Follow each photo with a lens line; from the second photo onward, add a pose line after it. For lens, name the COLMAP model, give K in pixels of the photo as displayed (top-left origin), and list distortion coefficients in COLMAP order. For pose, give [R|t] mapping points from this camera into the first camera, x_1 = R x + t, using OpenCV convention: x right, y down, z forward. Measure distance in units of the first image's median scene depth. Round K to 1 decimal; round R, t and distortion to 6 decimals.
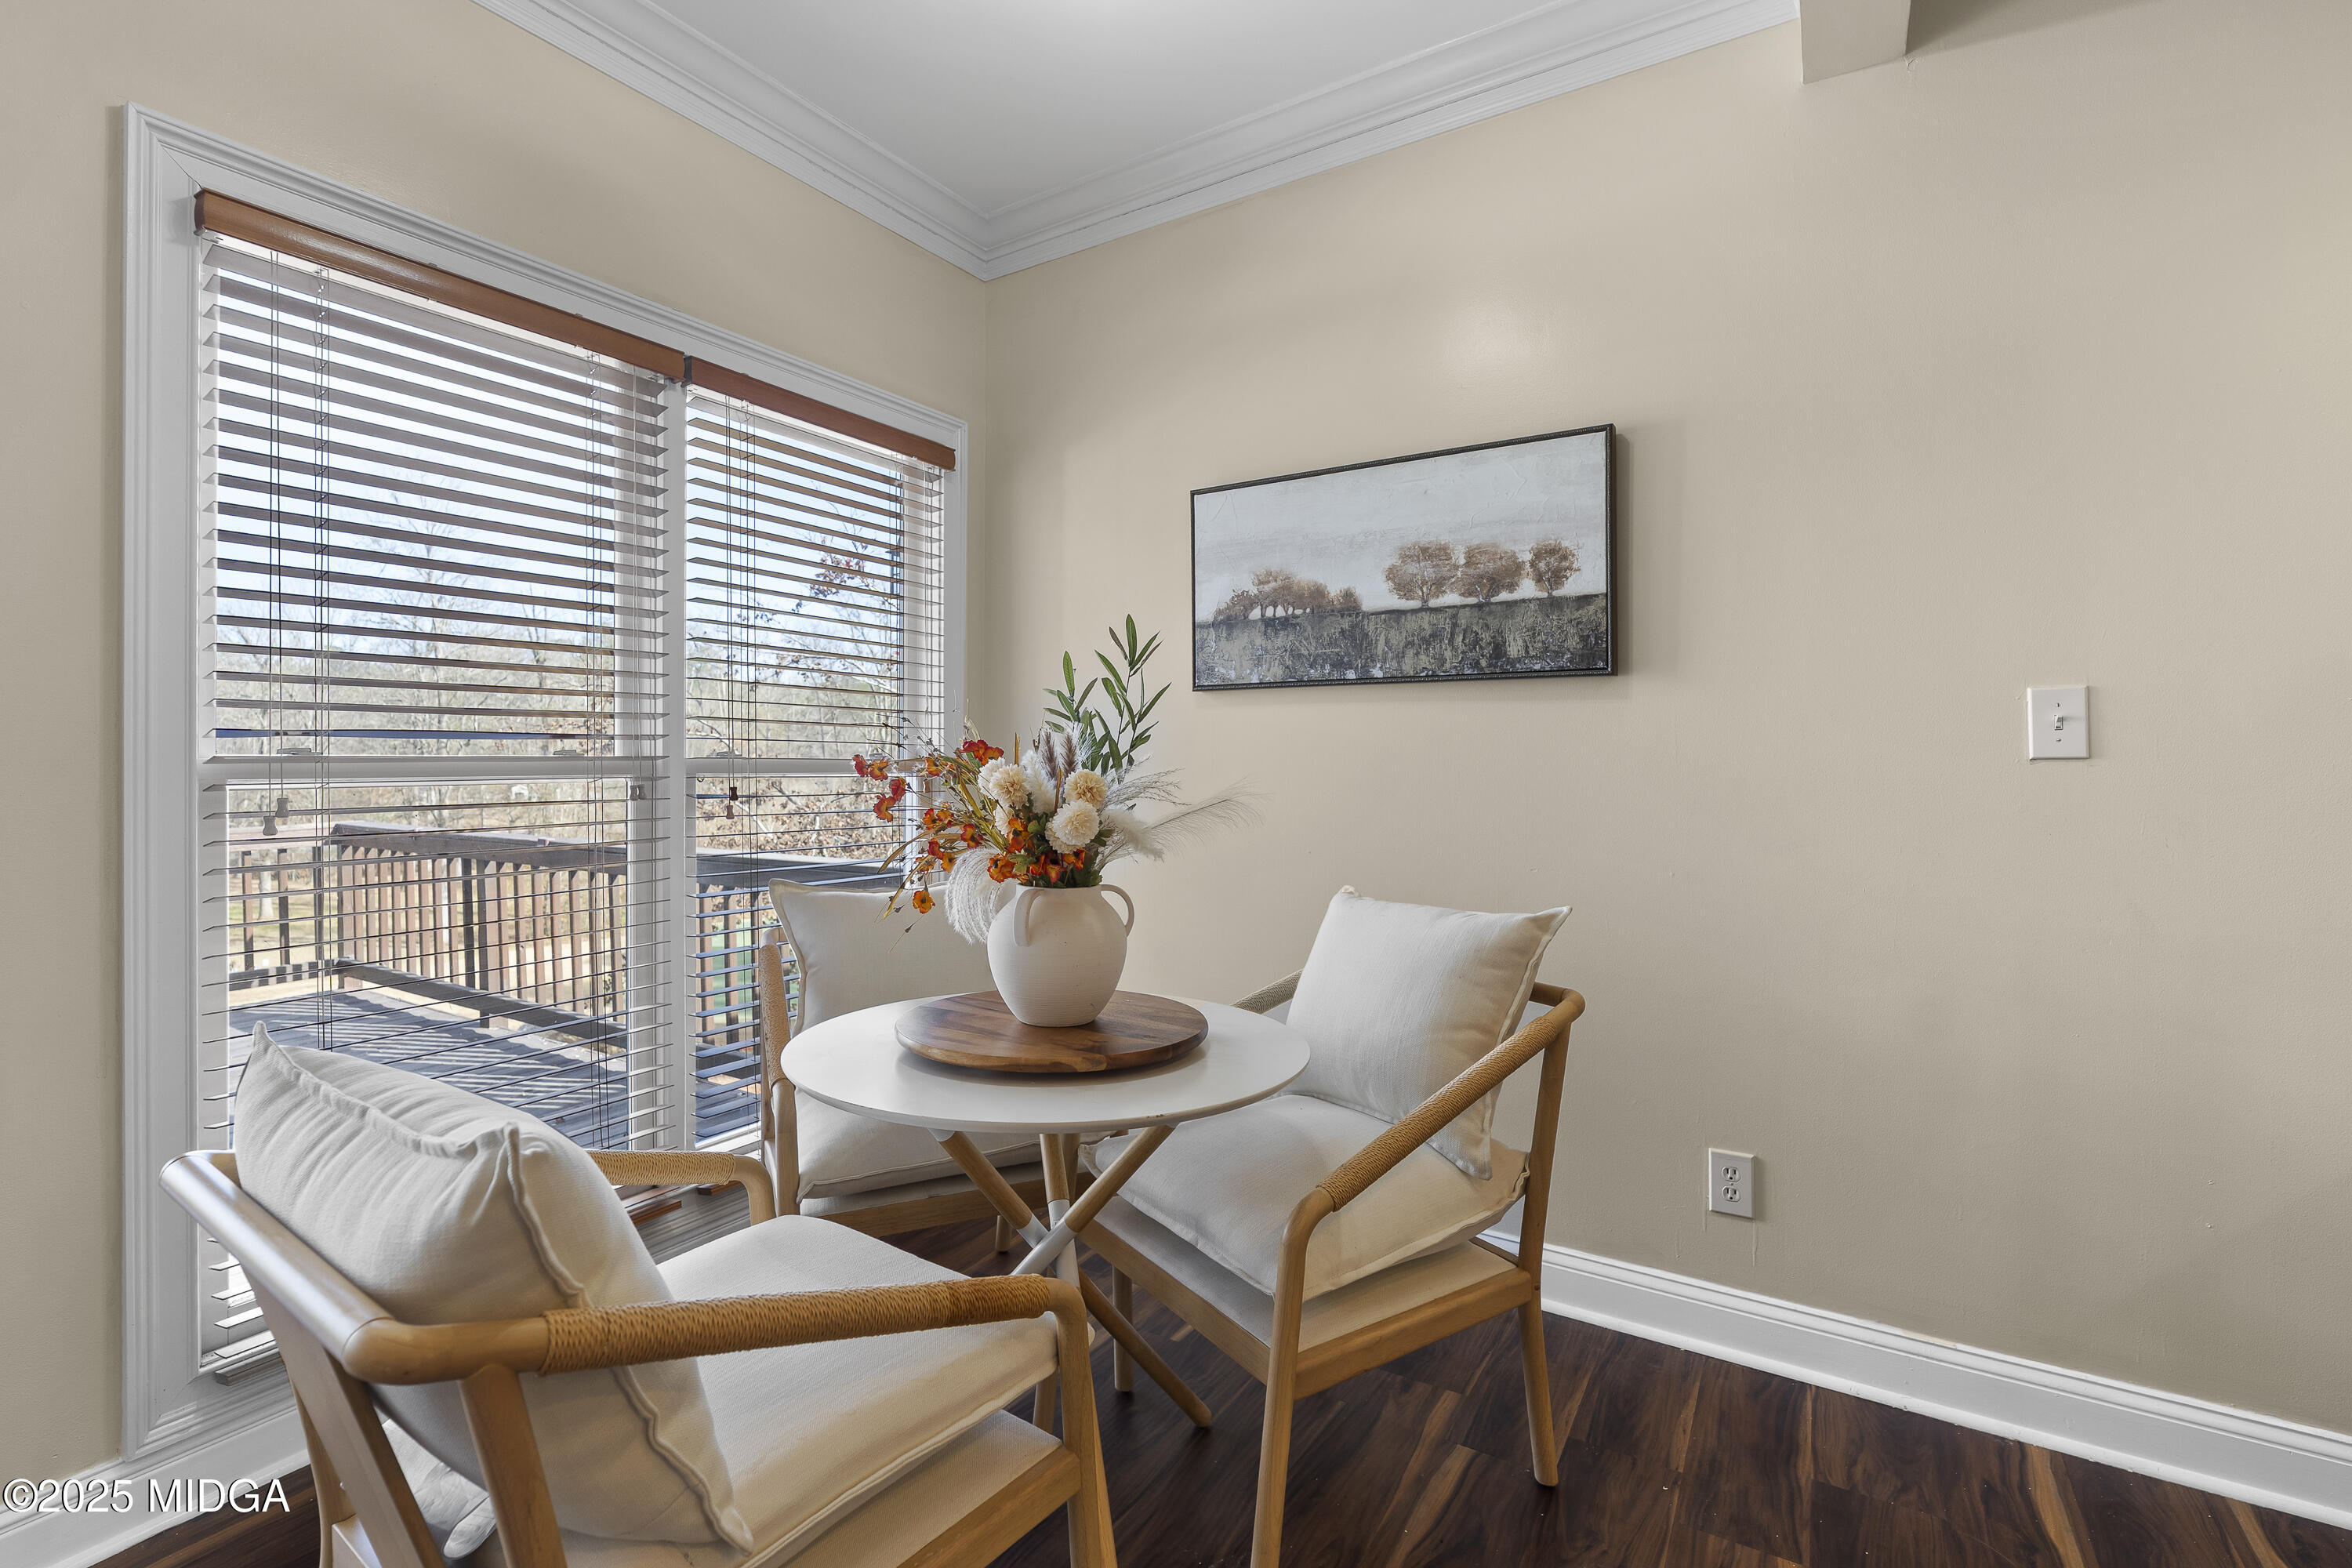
lens RADIAL K [[1073.2, 0, 1183.3], [0, 1073.2, 762.4], [0, 0, 1]] dist [-0.003579, -0.001115]
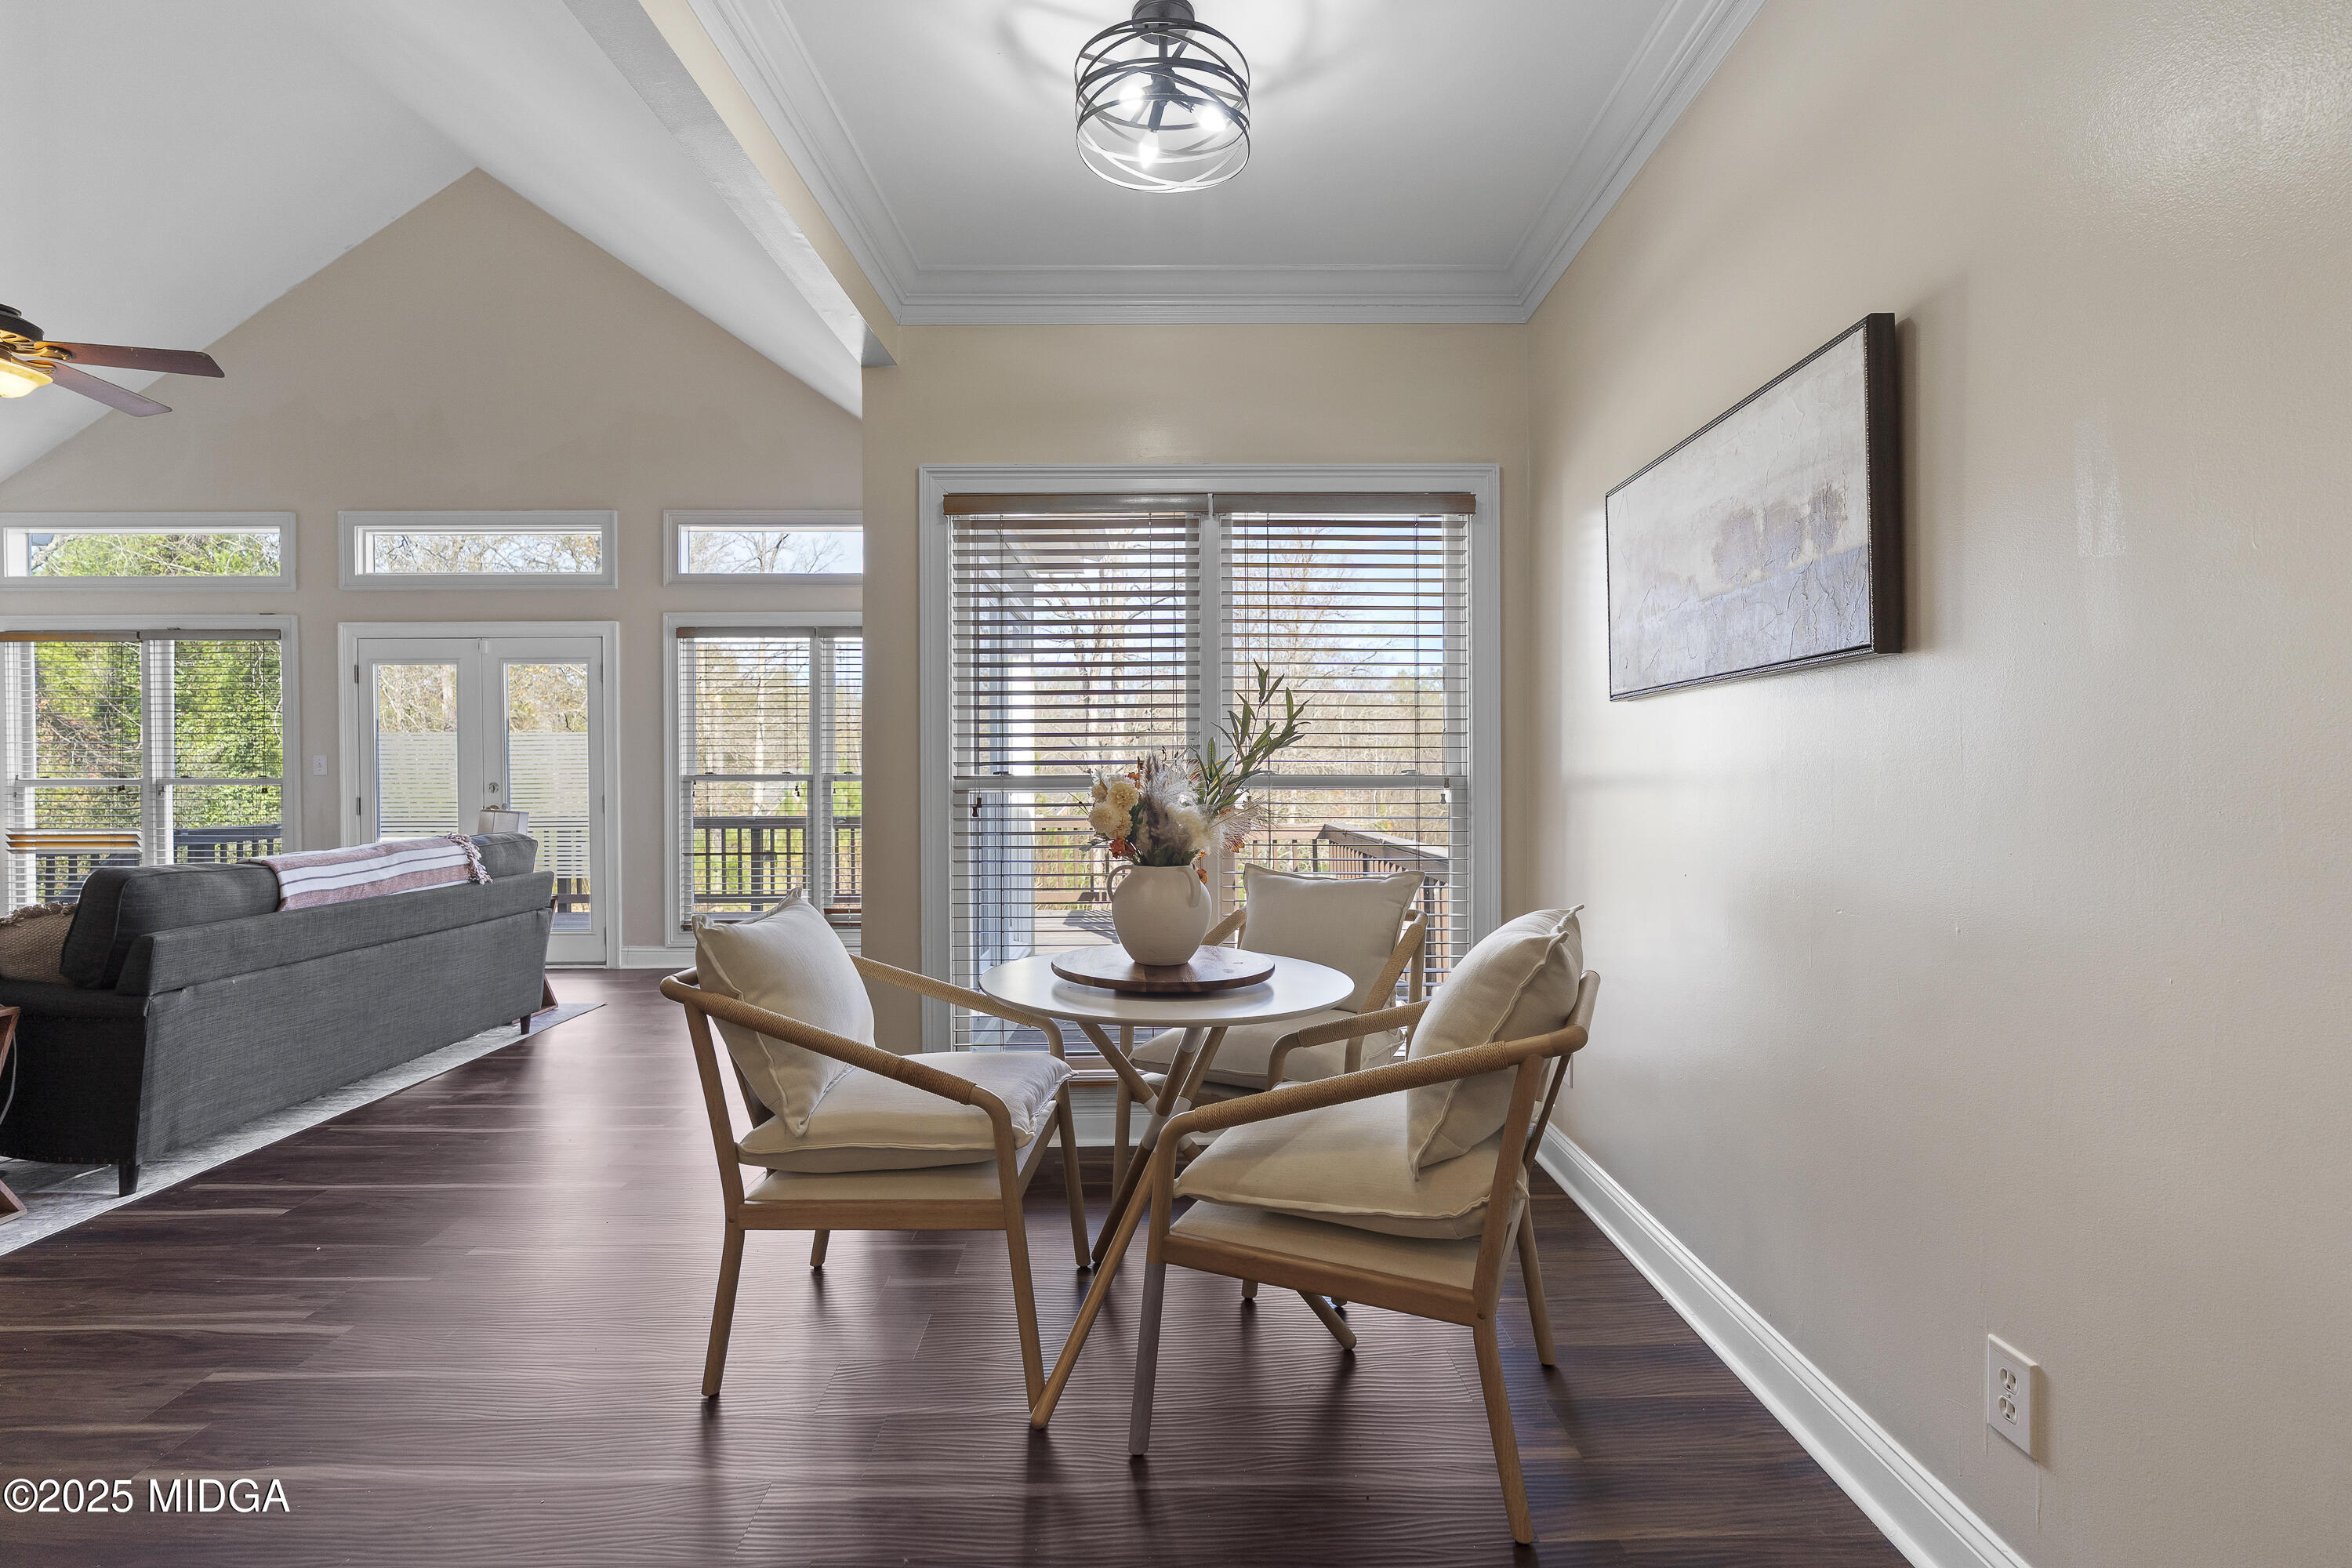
lens RADIAL K [[1073.2, 0, 1179.2], [0, 1073.2, 791.4], [0, 0, 1]] dist [-0.003579, -0.001115]
pose [[0.541751, 0.005378, -0.840522, 0.762314], [0.004619, 0.999945, 0.009375, 0.004682], [0.840527, -0.008961, 0.541696, 0.193040]]
